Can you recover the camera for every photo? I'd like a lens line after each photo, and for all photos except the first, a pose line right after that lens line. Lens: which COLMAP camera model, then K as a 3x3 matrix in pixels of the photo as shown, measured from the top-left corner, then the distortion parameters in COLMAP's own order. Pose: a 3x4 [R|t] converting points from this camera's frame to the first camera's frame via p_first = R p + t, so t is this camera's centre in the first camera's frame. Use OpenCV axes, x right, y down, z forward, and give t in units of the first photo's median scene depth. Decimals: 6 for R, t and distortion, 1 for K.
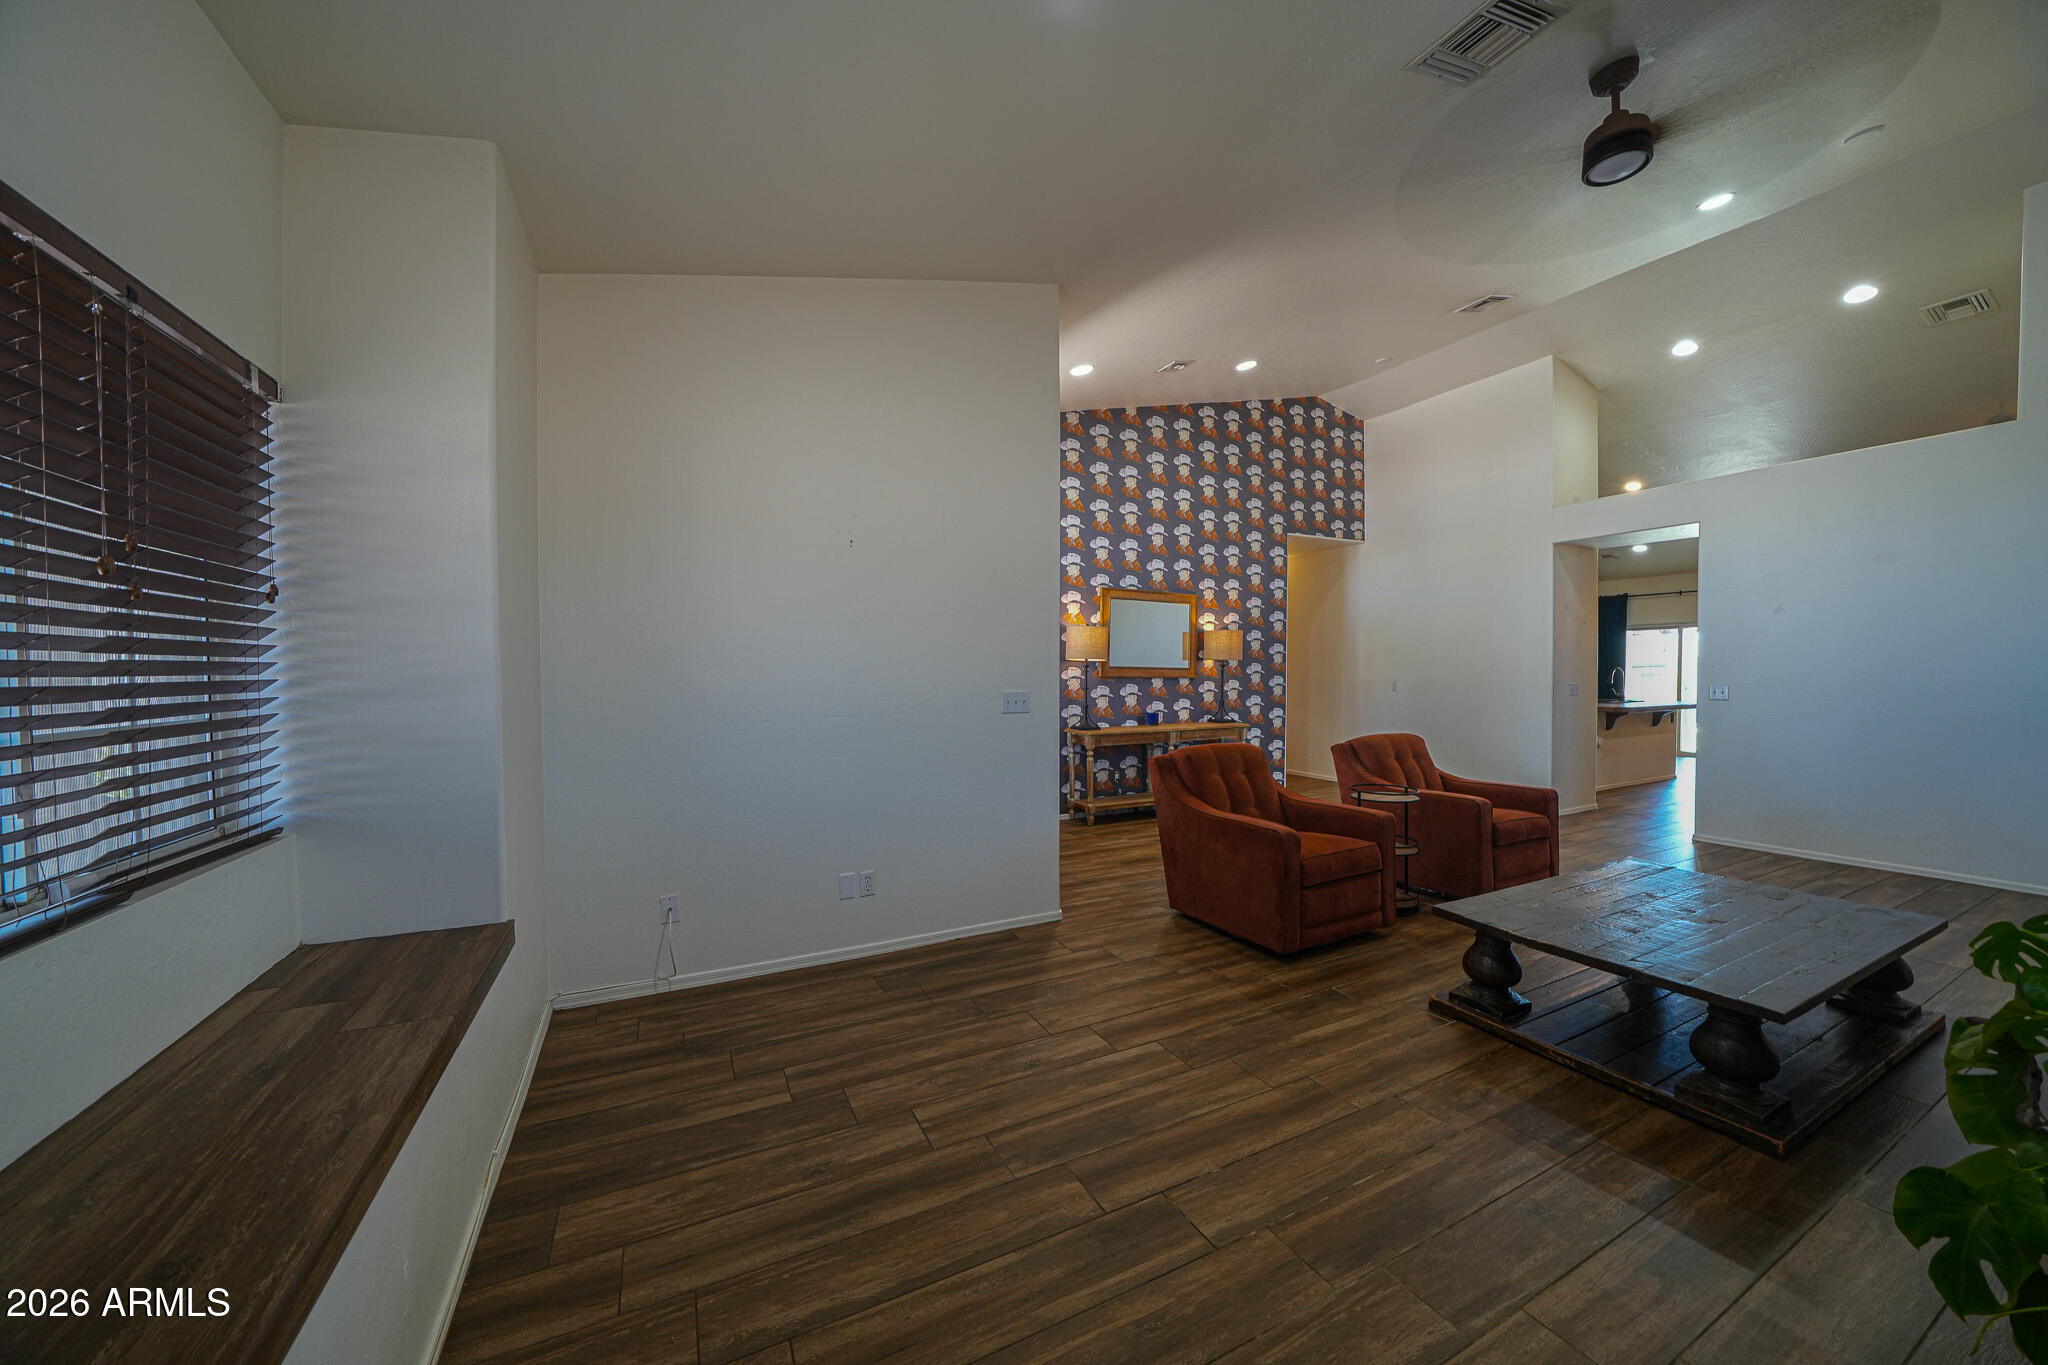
lens RADIAL K [[708.2, 0, 1013.4], [0, 708.2, 690.9], [0, 0, 1]] dist [-0.021518, 0.000621]
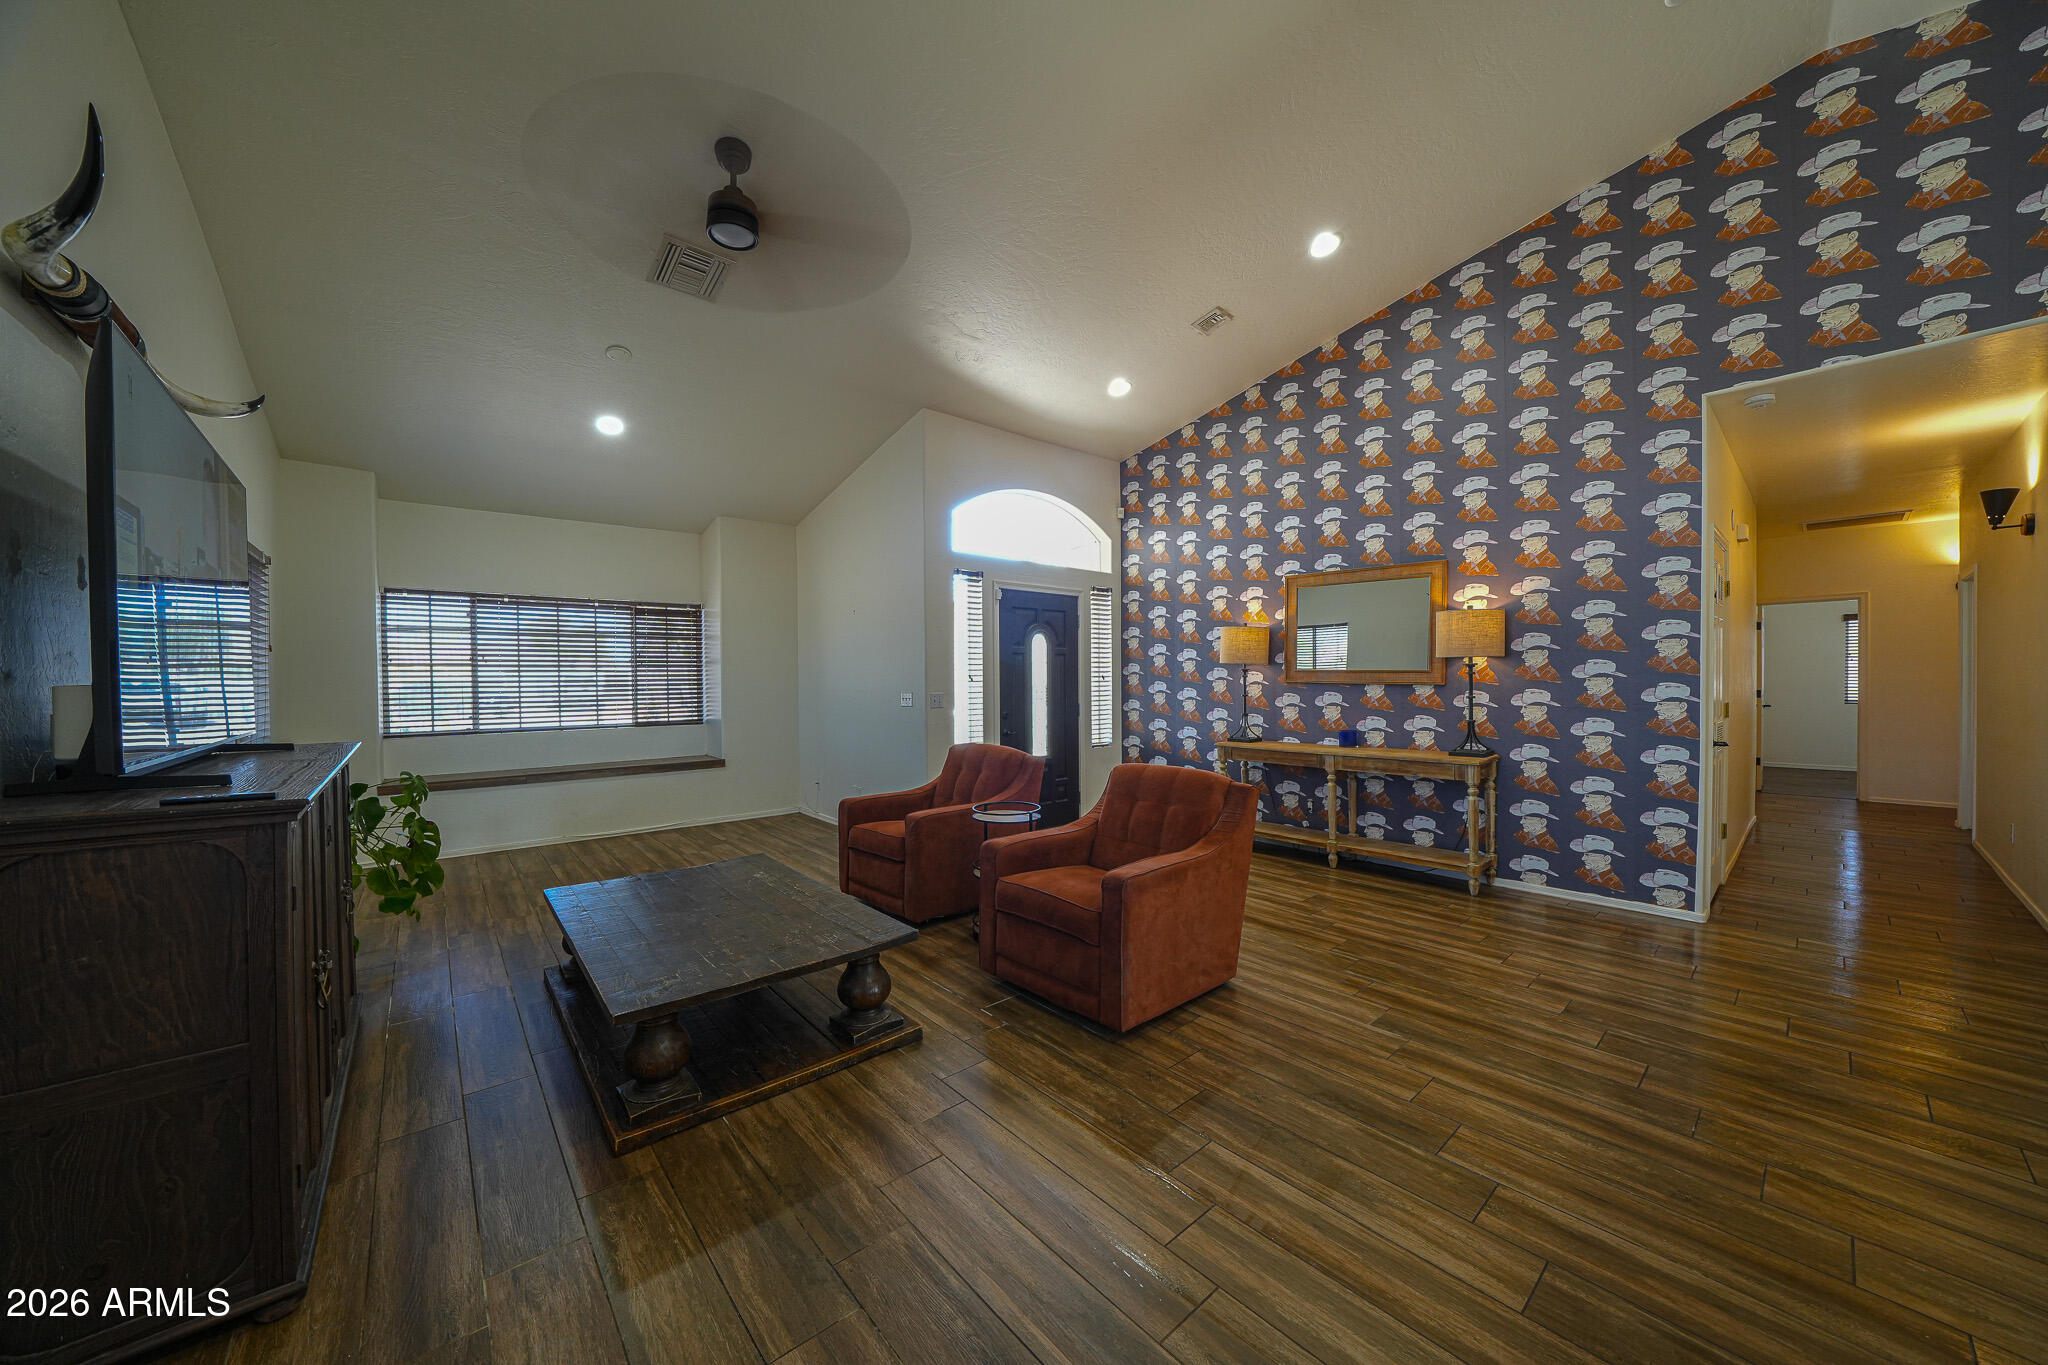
lens RADIAL K [[708.2, 0, 1013.4], [0, 708.2, 690.9], [0, 0, 1]] dist [-0.021518, 0.000621]
pose [[0.241044, 0.018655, -0.970335, 0.810628], [-0.017348, 0.999738, 0.014910, -0.015667], [0.970359, 0.013240, 0.241305, 0.452054]]
